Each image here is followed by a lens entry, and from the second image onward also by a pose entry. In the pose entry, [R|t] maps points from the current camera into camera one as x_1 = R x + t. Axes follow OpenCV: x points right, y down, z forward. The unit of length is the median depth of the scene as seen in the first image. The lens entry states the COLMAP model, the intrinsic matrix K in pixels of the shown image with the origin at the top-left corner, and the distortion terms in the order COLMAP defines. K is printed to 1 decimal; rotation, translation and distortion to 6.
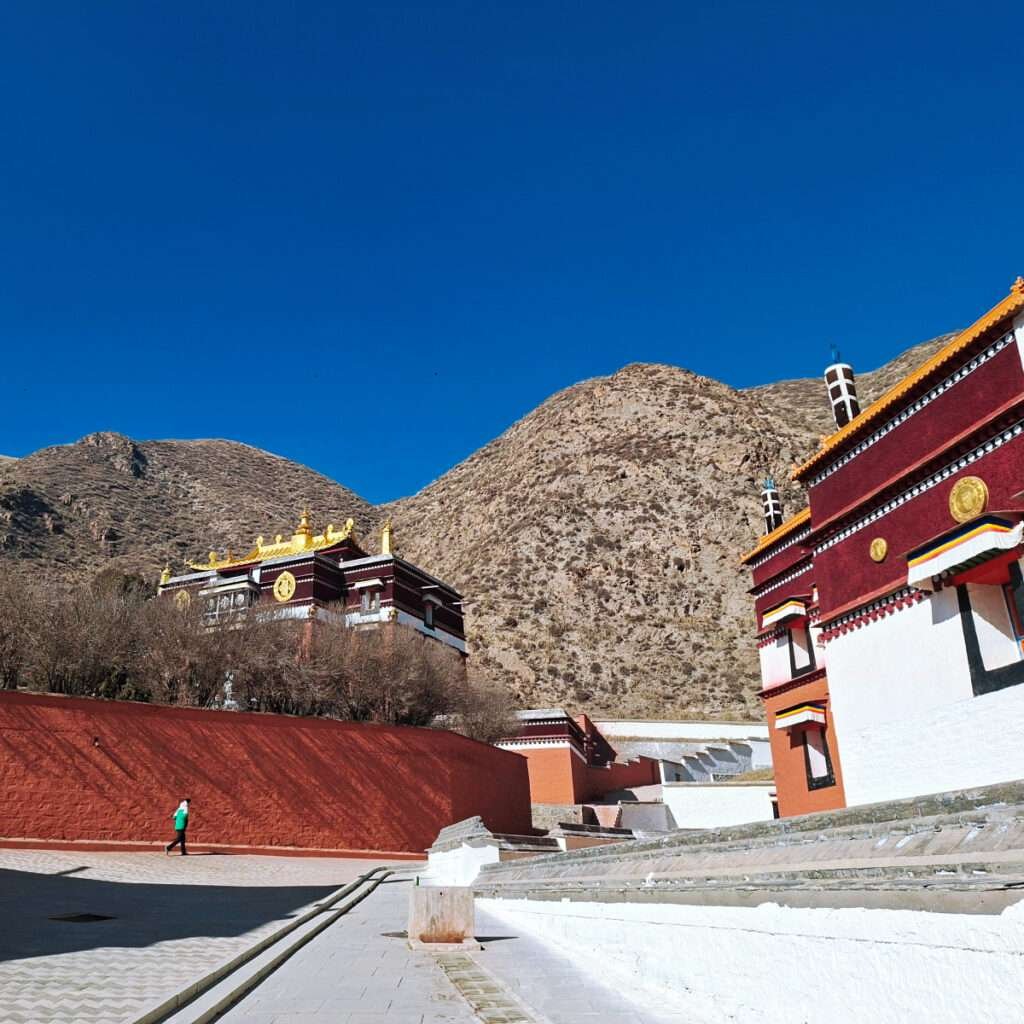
lens RADIAL K [[937.7, 0, 413.2], [0, 937.7, 515.7], [0, 0, 1]] dist [0.067733, -0.015811]
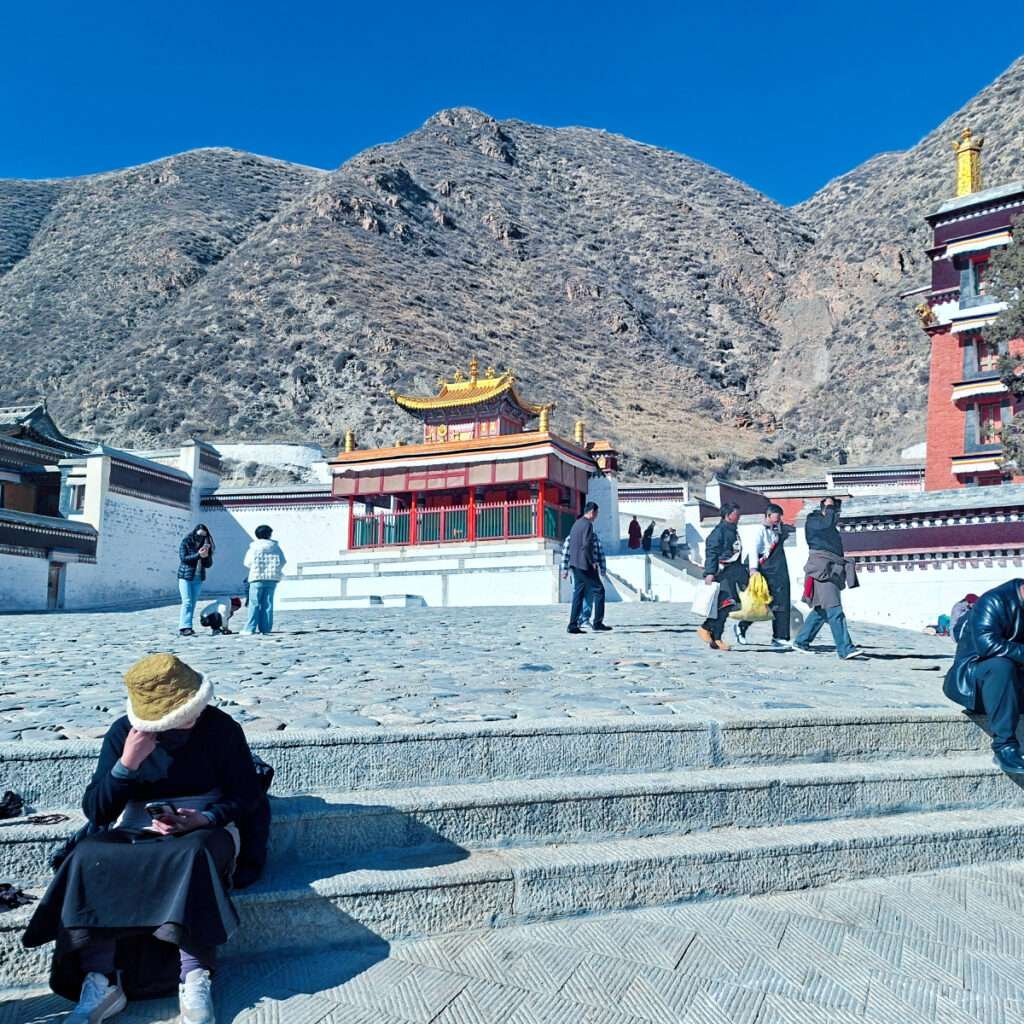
lens RADIAL K [[963.1, 0, 571.2], [0, 963.1, 511.3], [0, 0, 1]] dist [0.137404, -0.181053]
pose [[0.992047, -0.016946, -0.124724, -0.185136], [0.047212, 0.968648, 0.243911, 0.049003], [0.116680, -0.247860, 0.961744, 0.221387]]
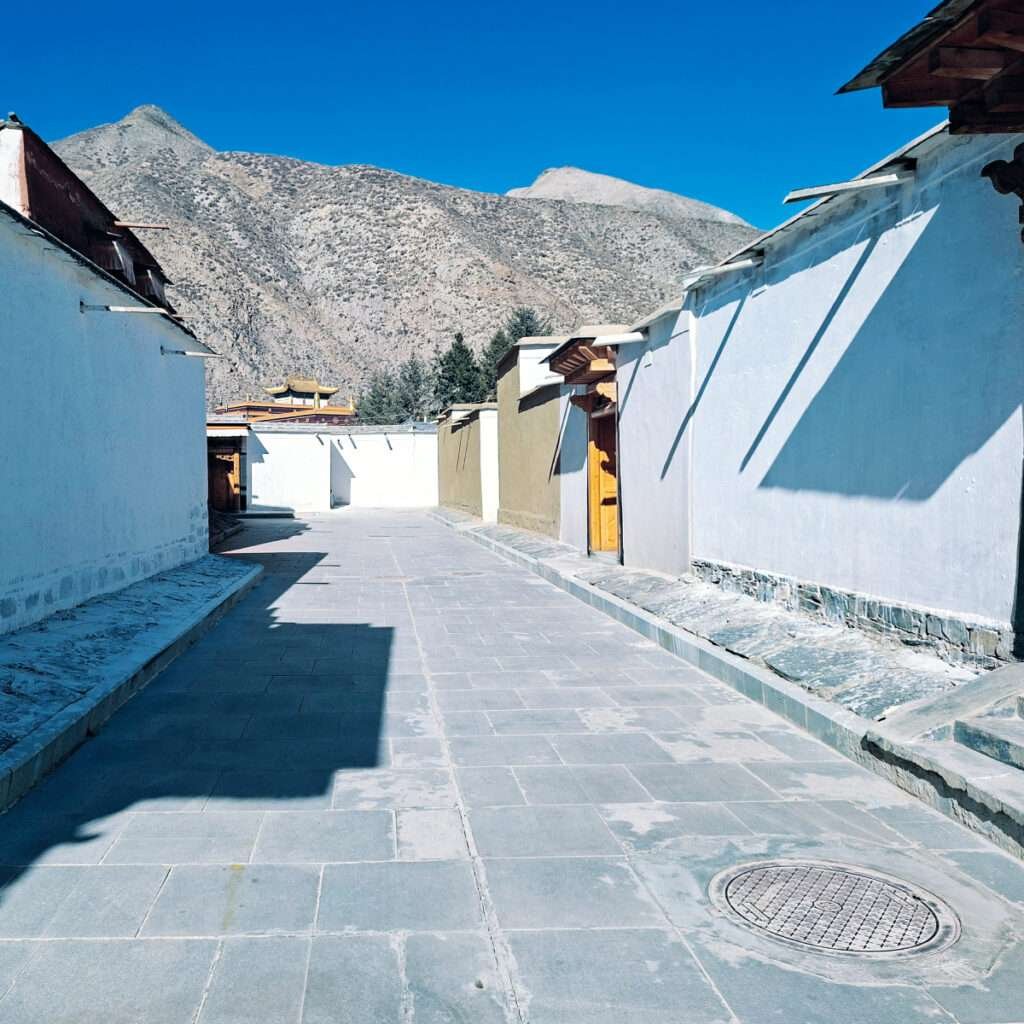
lens RADIAL K [[964.7, 0, 380.2], [0, 964.7, 511.0], [0, 0, 1]] dist [0.078534, 0.001868]
pose [[0.884392, -0.016092, 0.466467, -0.327274], [-0.170156, 0.919511, 0.354325, -0.356776], [-0.434624, -0.392734, 0.810470, -0.957204]]
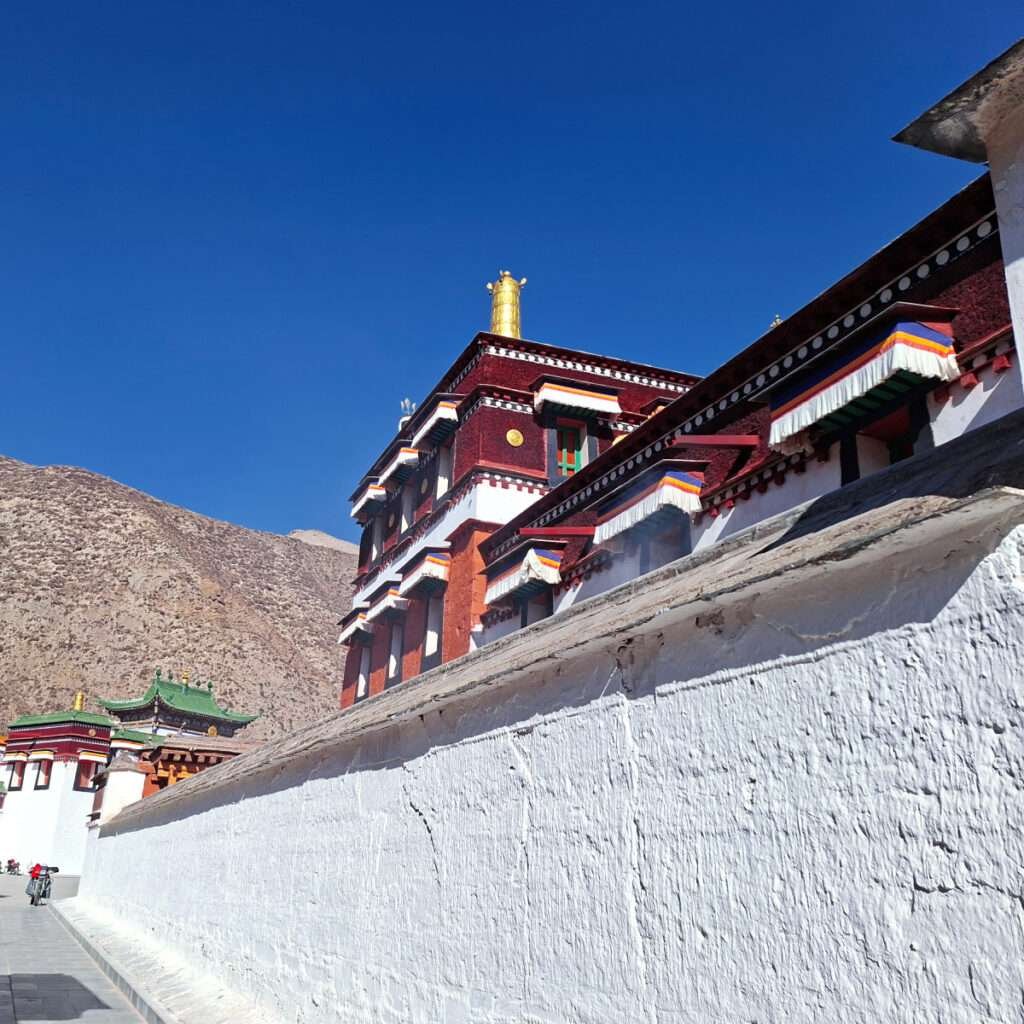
lens RADIAL K [[937.7, 0, 413.2], [0, 937.7, 515.7], [0, 0, 1]] dist [0.067733, -0.015811]
pose [[0.704027, 0.287275, 0.649476, 0.007710], [-0.310991, 0.946893, -0.081716, -0.238911], [-0.638459, -0.144451, 0.755979, -0.652158]]
